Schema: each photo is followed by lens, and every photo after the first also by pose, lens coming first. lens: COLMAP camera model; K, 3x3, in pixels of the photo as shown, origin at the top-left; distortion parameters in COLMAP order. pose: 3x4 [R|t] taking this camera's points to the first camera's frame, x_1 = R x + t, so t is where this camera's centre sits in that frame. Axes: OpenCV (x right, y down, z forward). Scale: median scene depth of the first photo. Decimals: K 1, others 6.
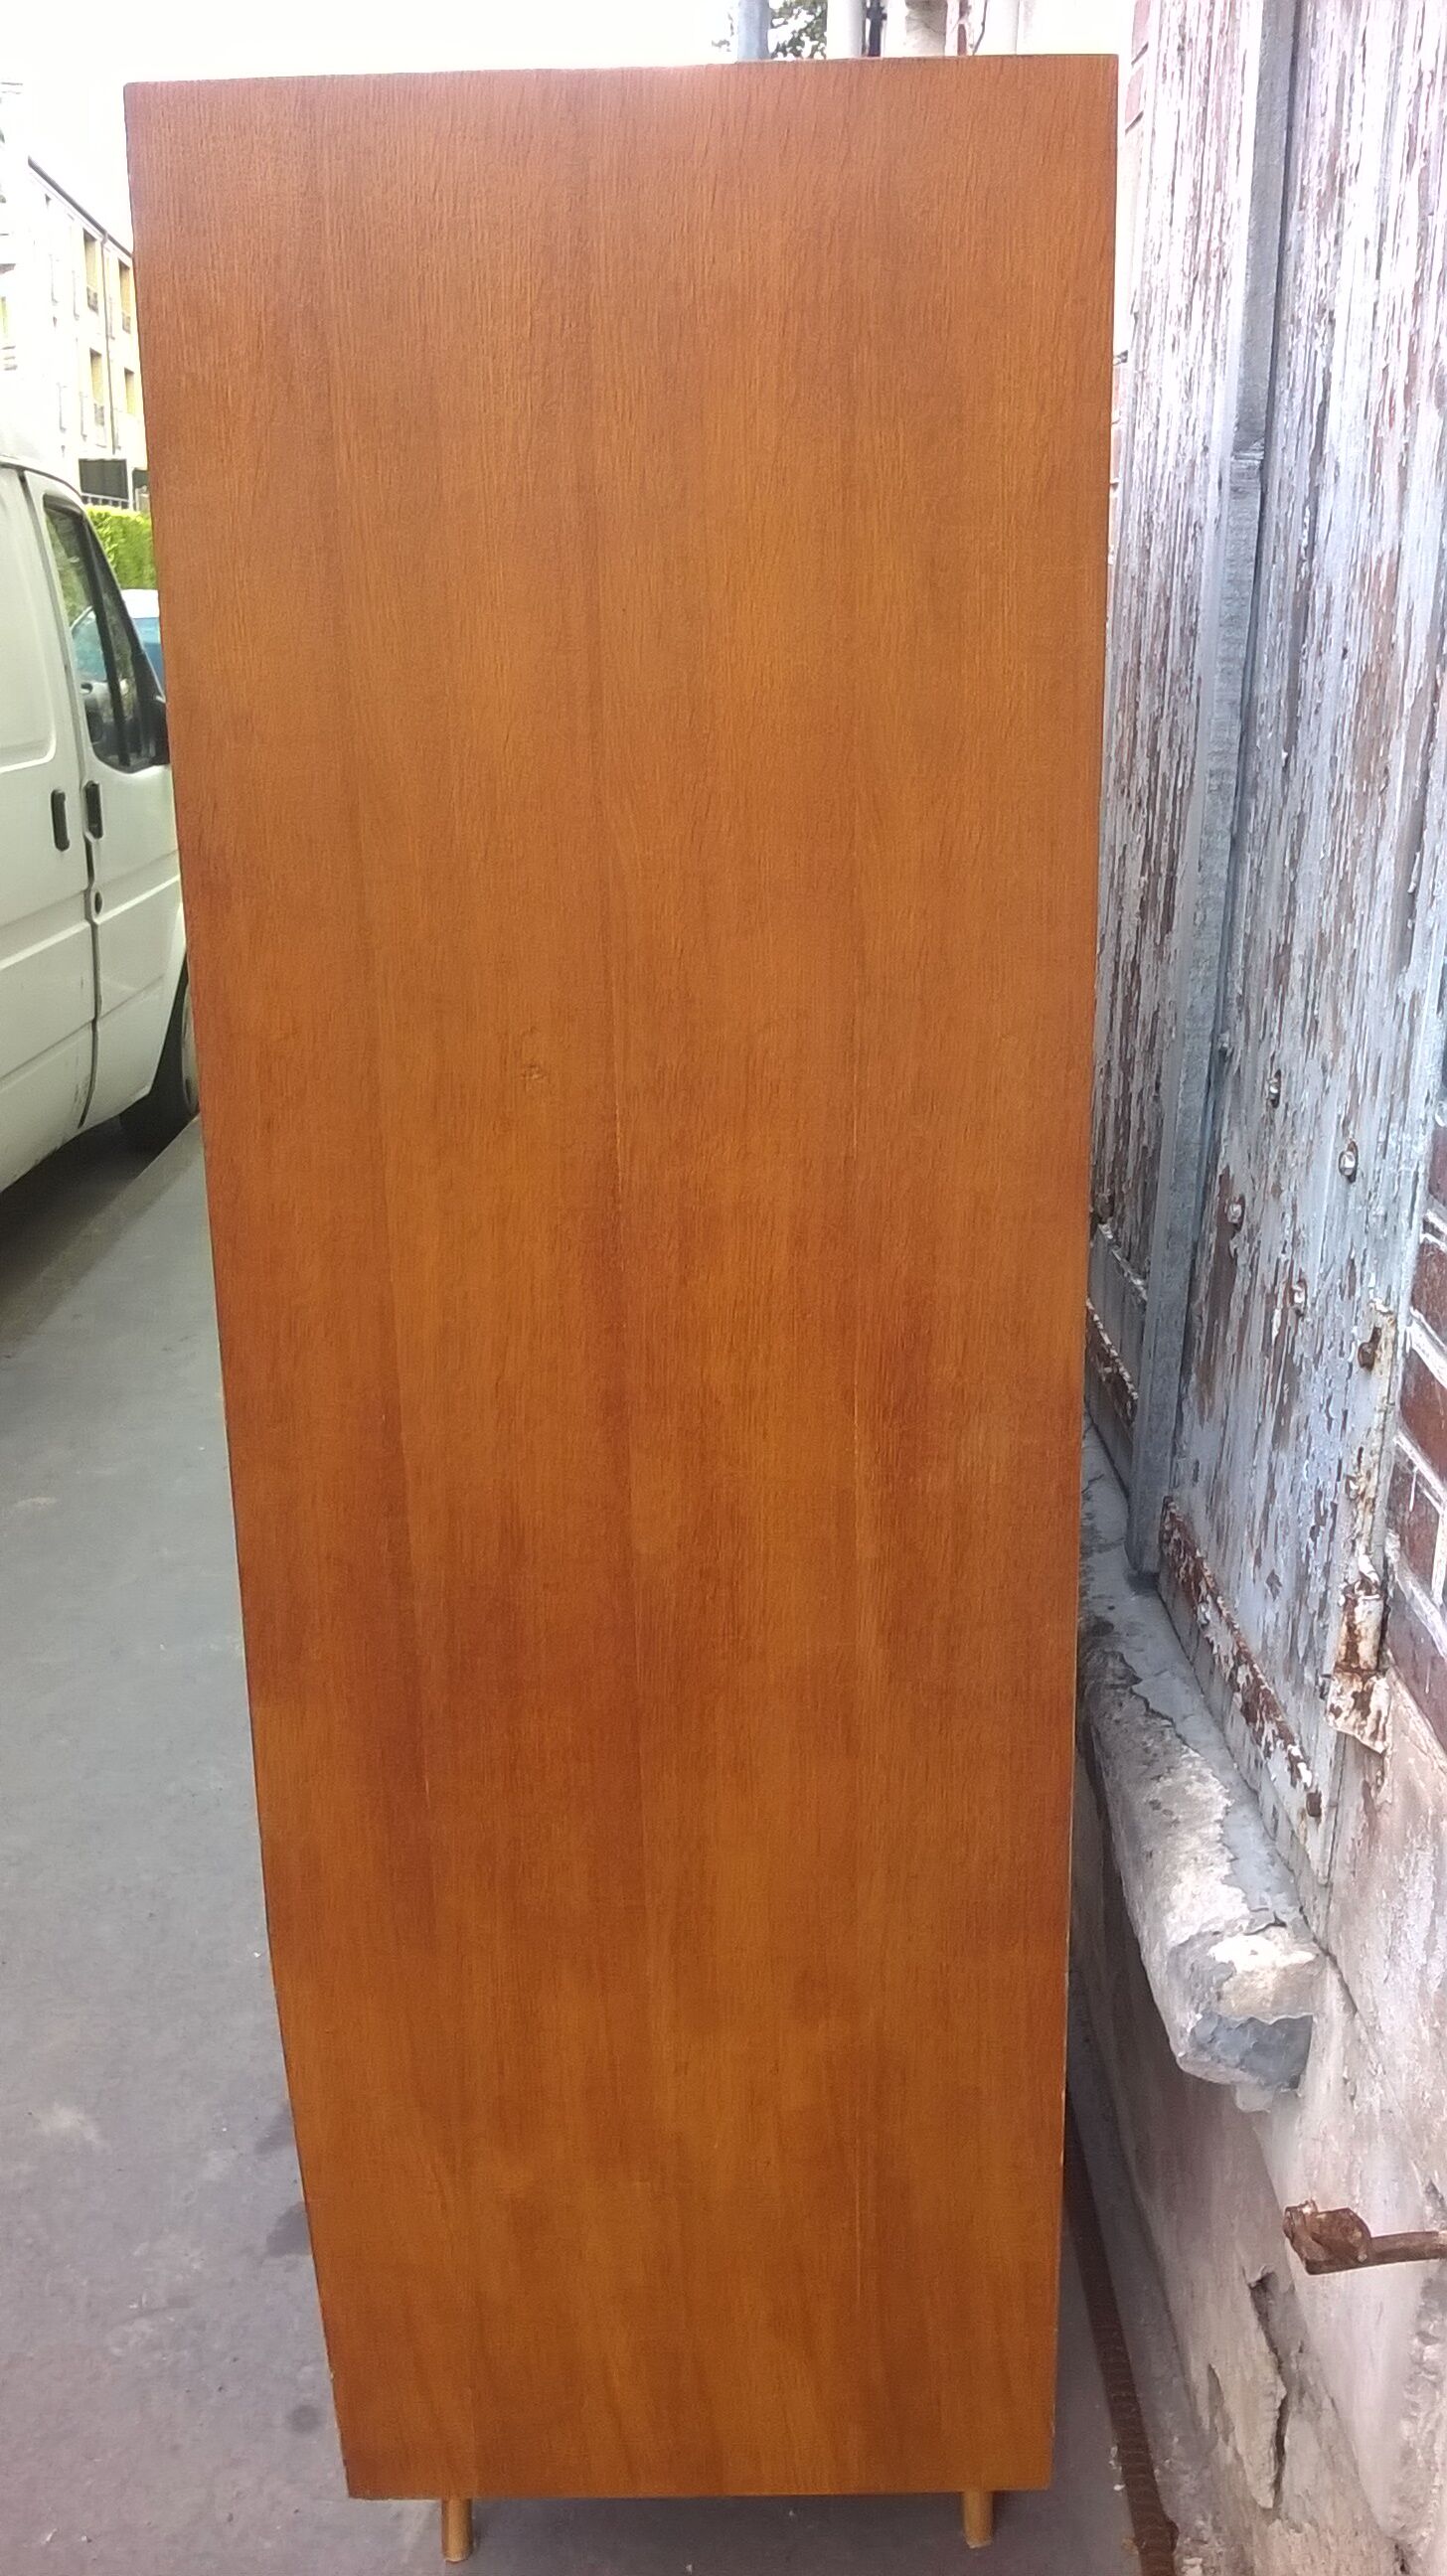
lens RADIAL K [[2271.9, 0, 723.5], [0, 2271.9, 1288.0], [0, 0, 1]] dist [0.045496, -0.177279]
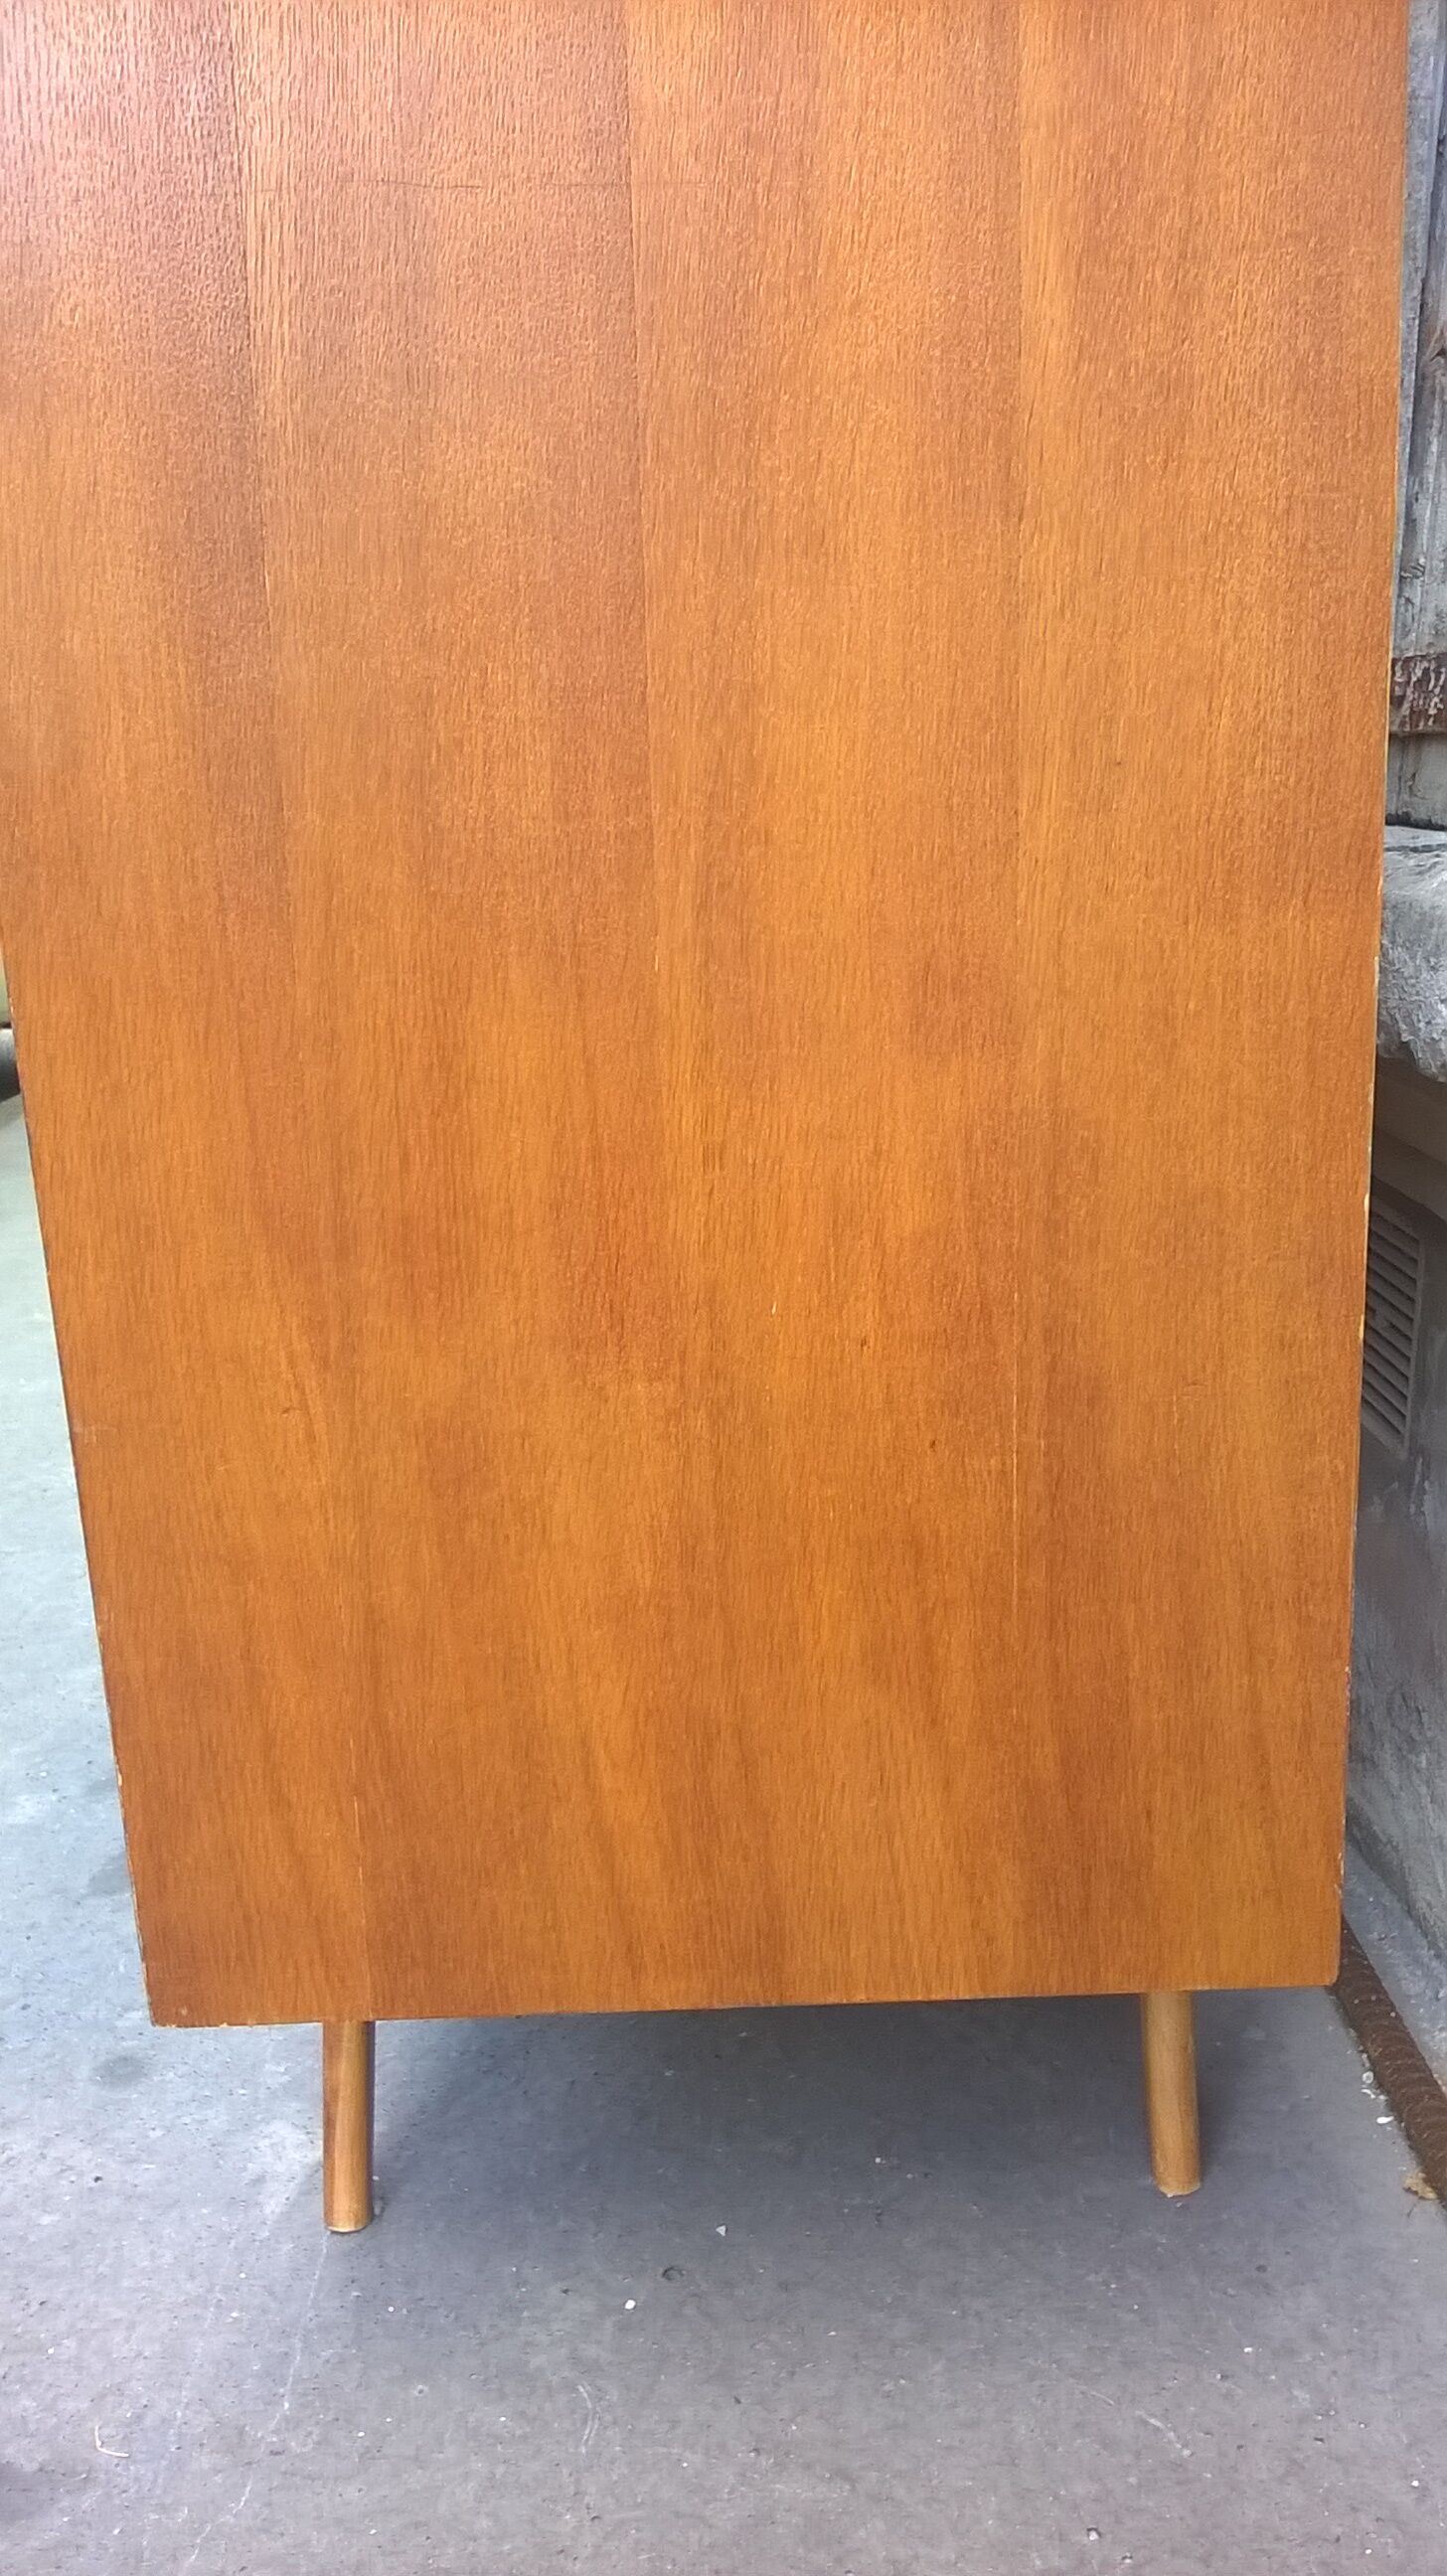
lens RADIAL K [[2271.9, 0, 723.5], [0, 2271.9, 1288.0], [0, 0, 1]] dist [0.045496, -0.177279]
pose [[0.999789, -0.010946, 0.017377, -0.026130], [0.012210, 0.997158, -0.074342, 0.410331], [-0.016514, 0.074539, 0.997081, 0.413061]]
